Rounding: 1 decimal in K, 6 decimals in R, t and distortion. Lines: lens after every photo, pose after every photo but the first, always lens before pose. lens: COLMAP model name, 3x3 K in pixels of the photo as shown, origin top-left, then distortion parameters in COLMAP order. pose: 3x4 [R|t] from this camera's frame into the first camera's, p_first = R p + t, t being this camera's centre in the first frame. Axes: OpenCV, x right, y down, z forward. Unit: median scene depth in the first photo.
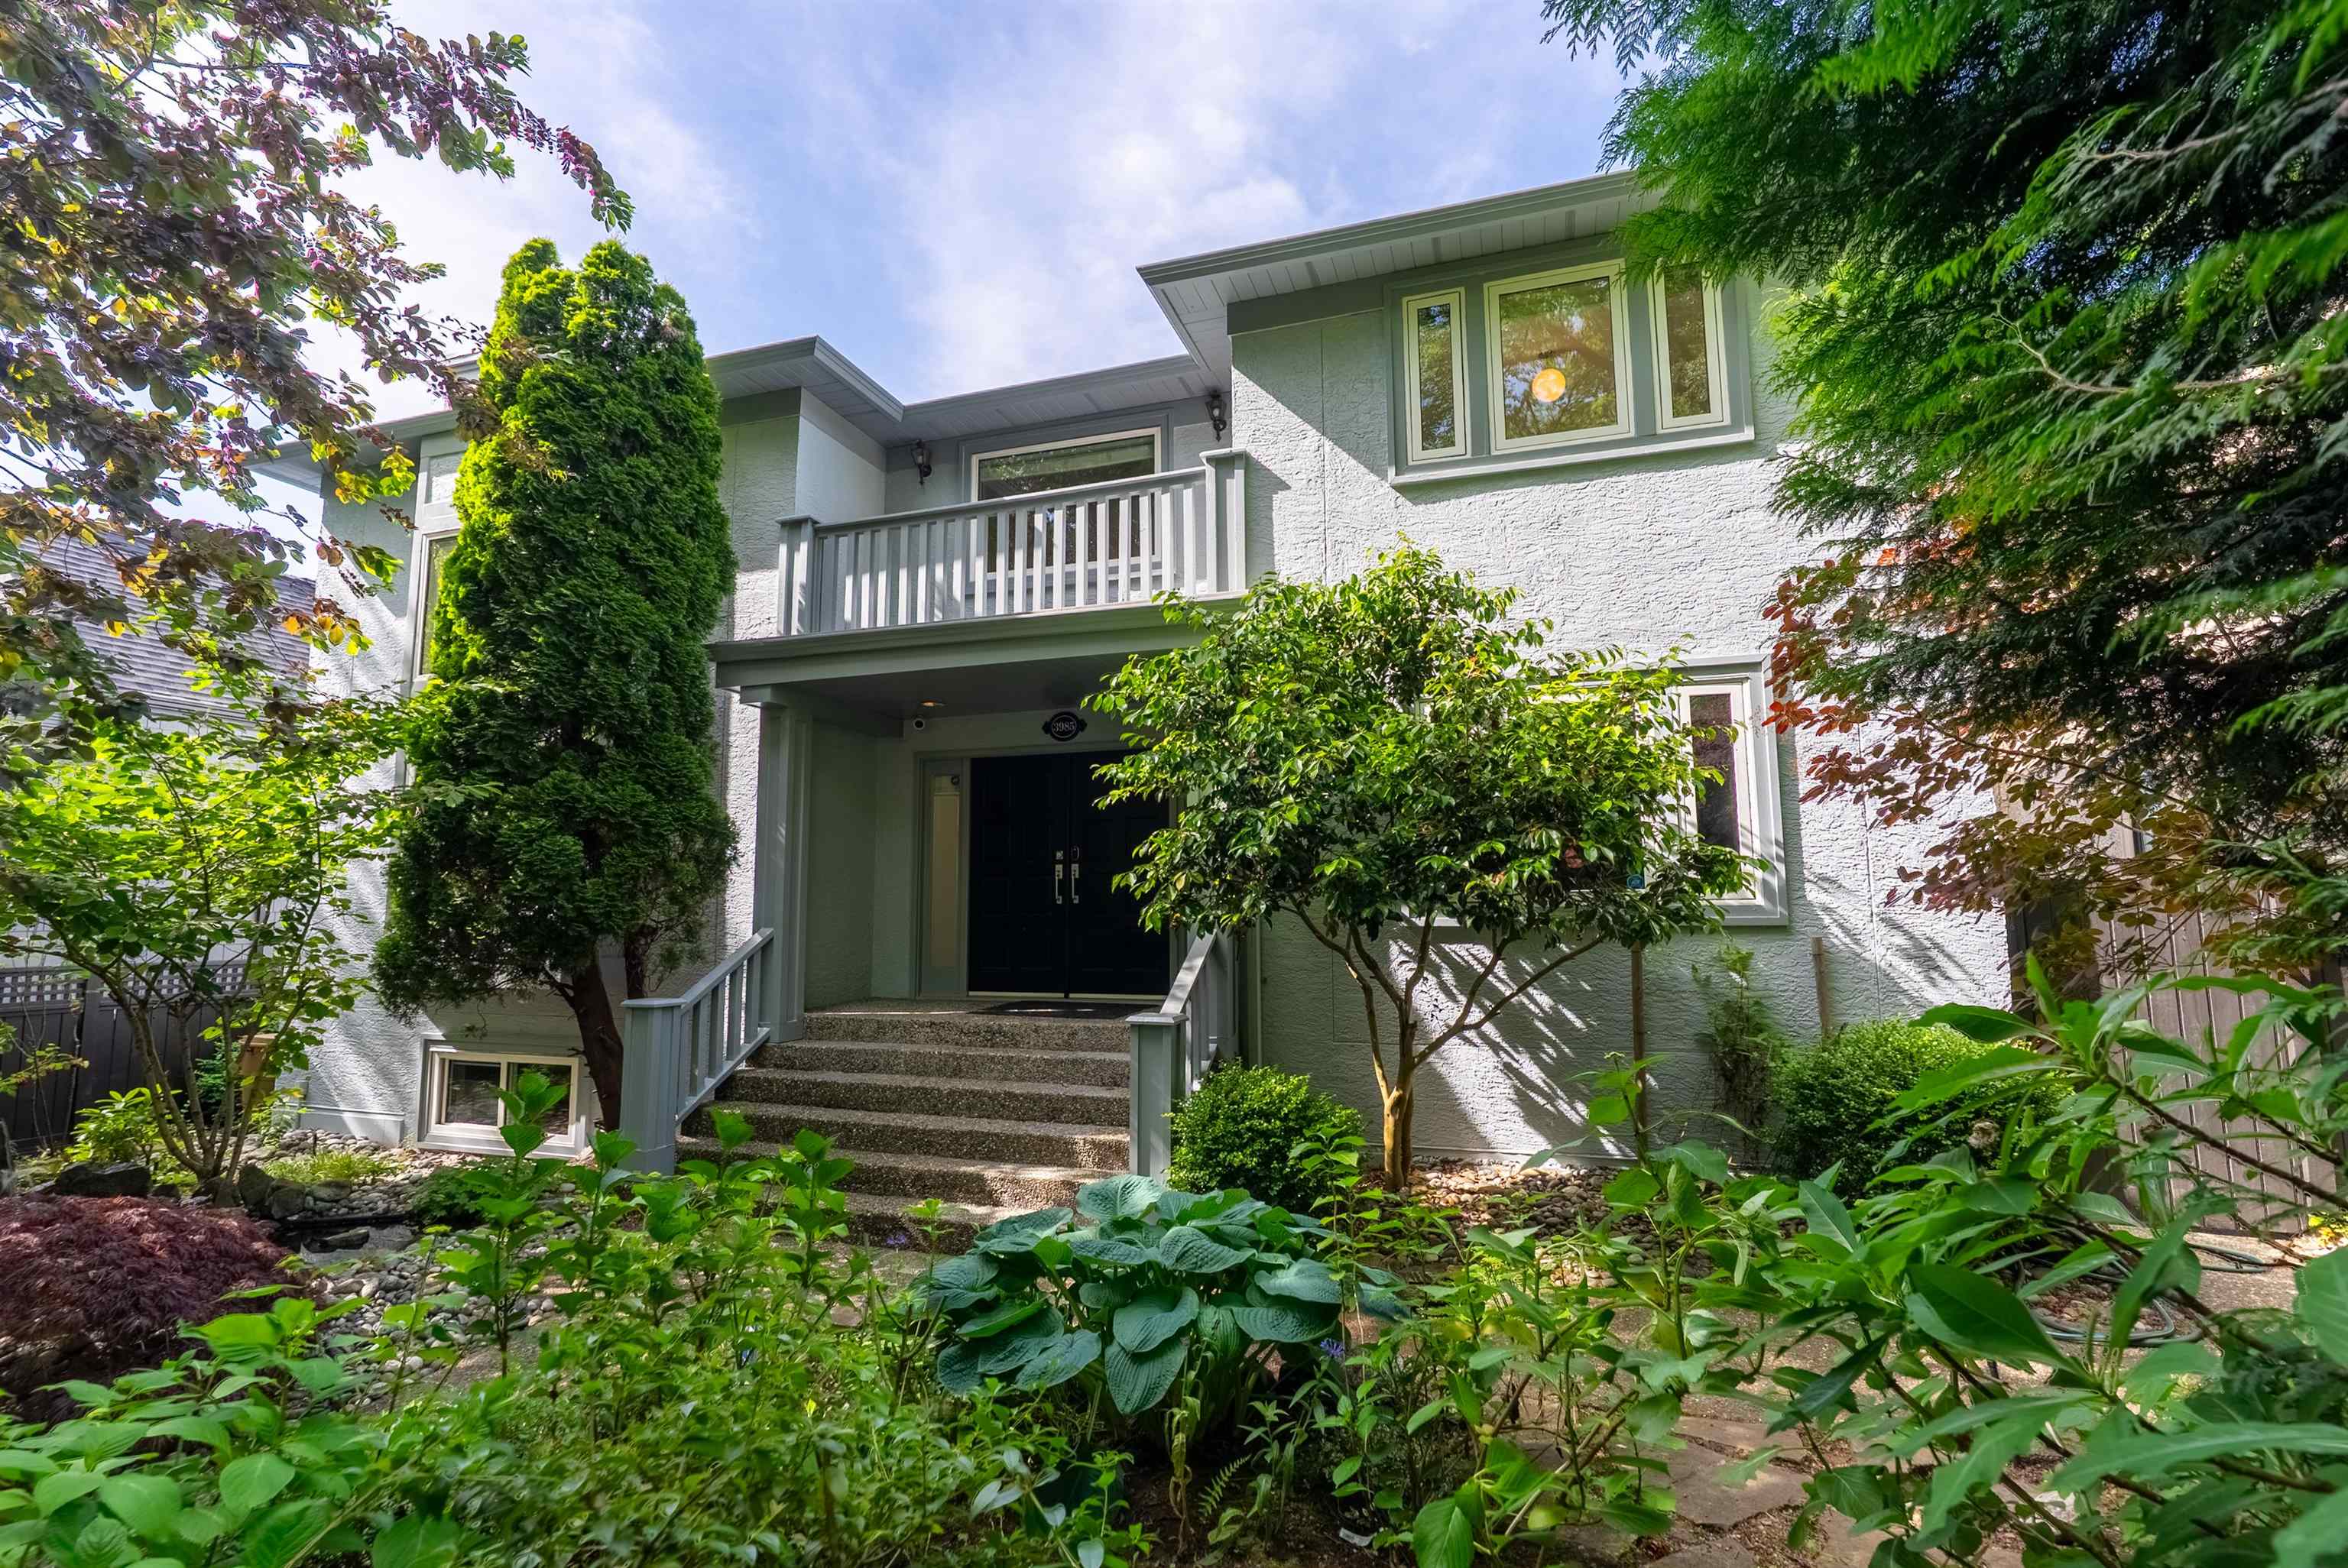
lens RADIAL K [[1095.9, 0, 1192.5], [0, 1095.9, 788.7], [0, 0, 1]] dist [-0.009647, 0.000809]
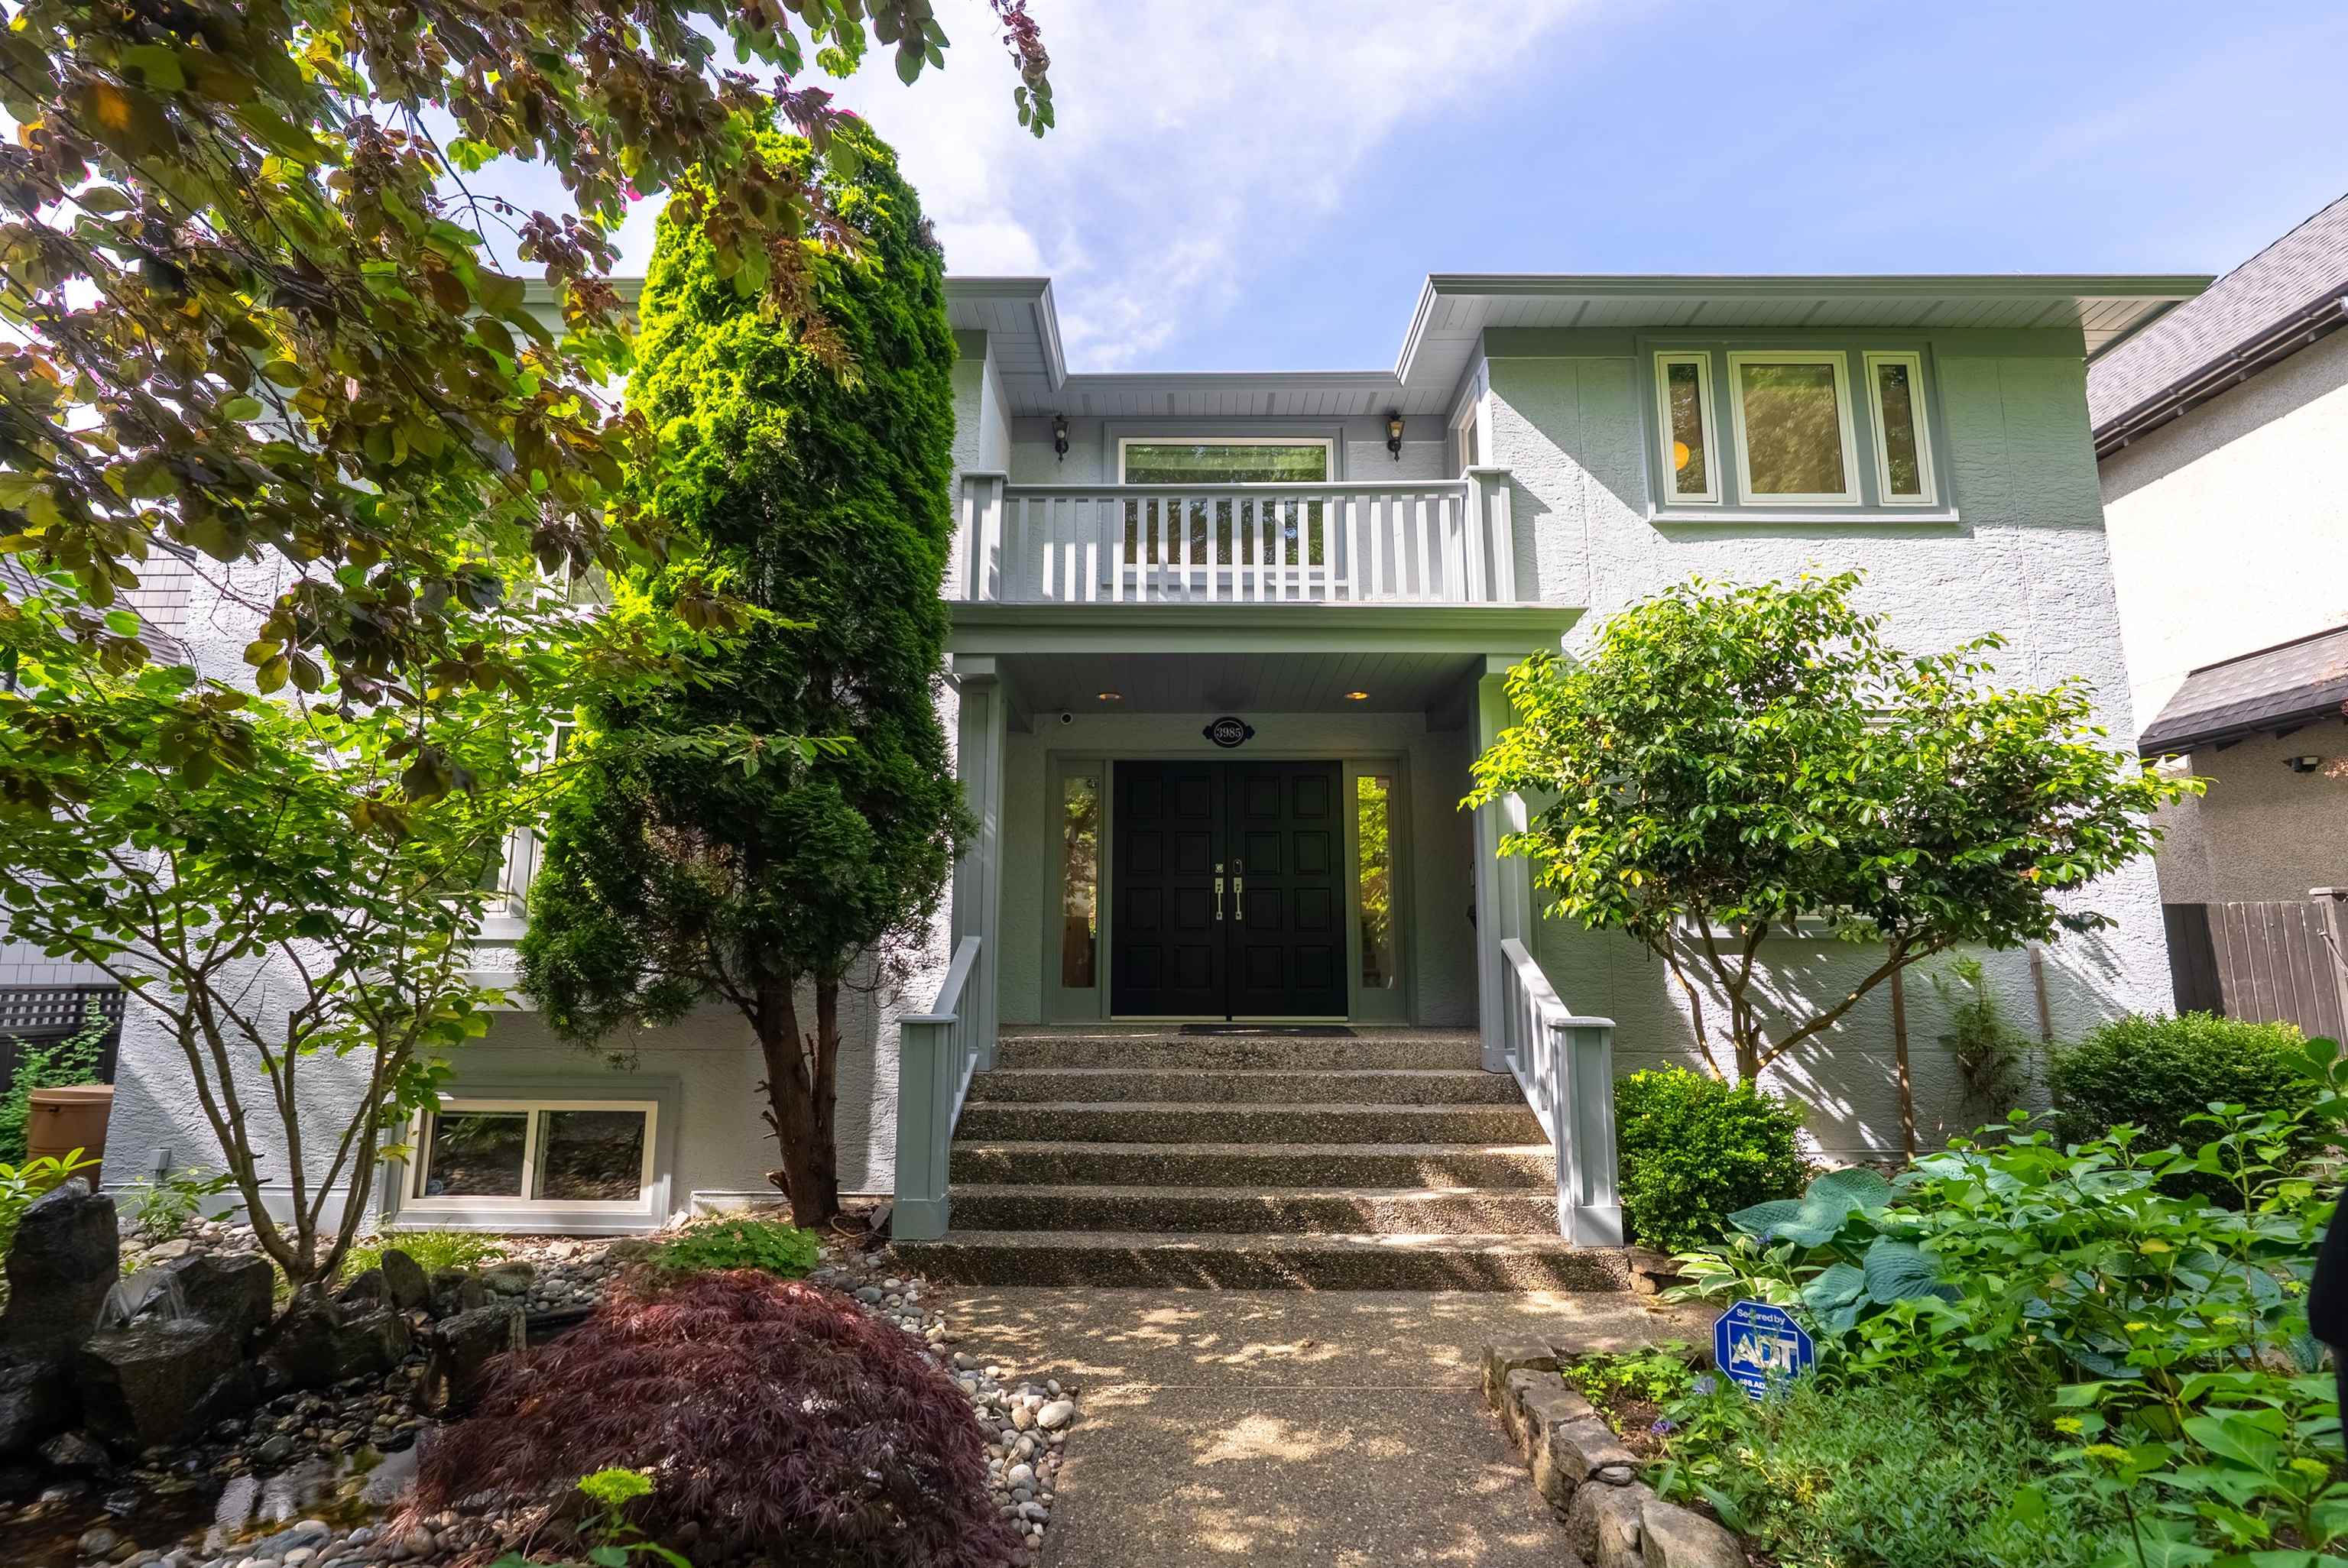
lens RADIAL K [[1095.9, 0, 1182.4], [0, 1095.9, 790.8], [0, 0, 1]] dist [-0.009647, 0.000809]
pose [[0.949741, 0.056111, 0.307968, -0.518769], [-0.041339, 0.997669, -0.054286, 0.055167], [-0.310296, 0.038827, 0.949847, 0.133904]]
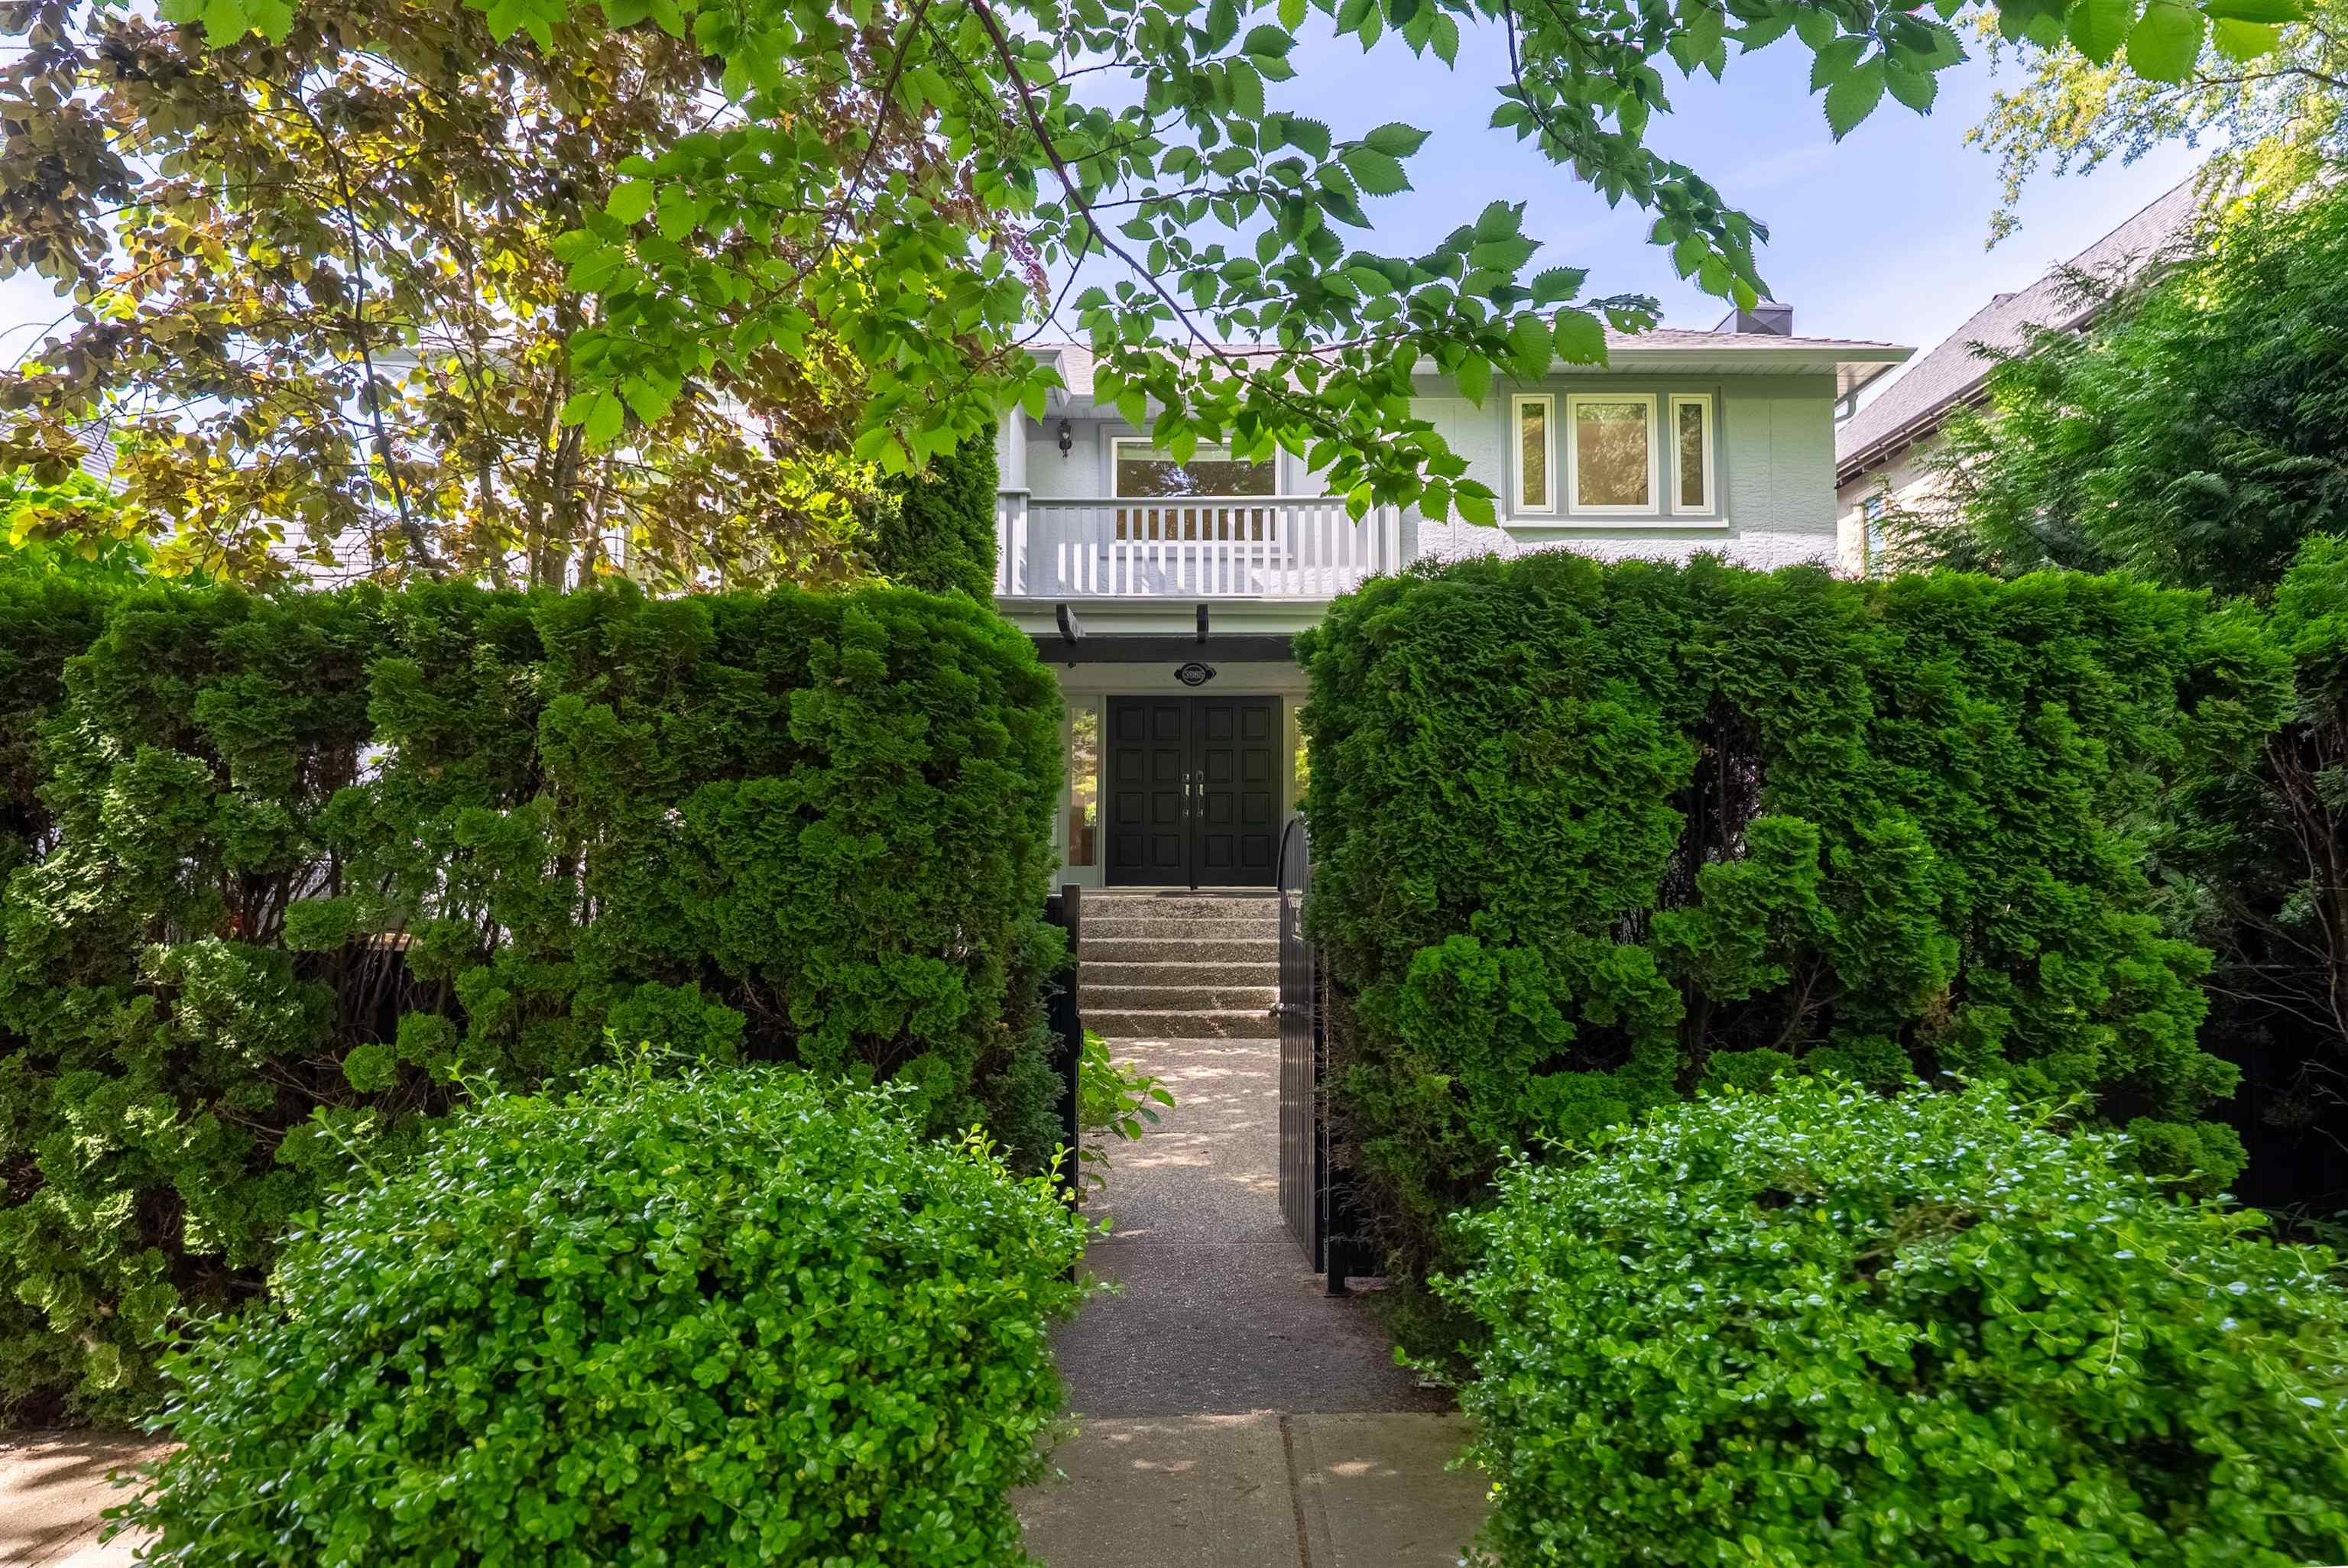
lens RADIAL K [[1351.4, 0, 1171.4], [0, 1351.4, 779.8], [0, 0, 1]] dist [-0.002999, -0.000239]
pose [[0.950948, 0.023664, 0.308446, -0.719519], [-0.043121, 0.997476, 0.056416, -0.023118], [-0.306332, -0.066949, 0.949568, -0.543052]]
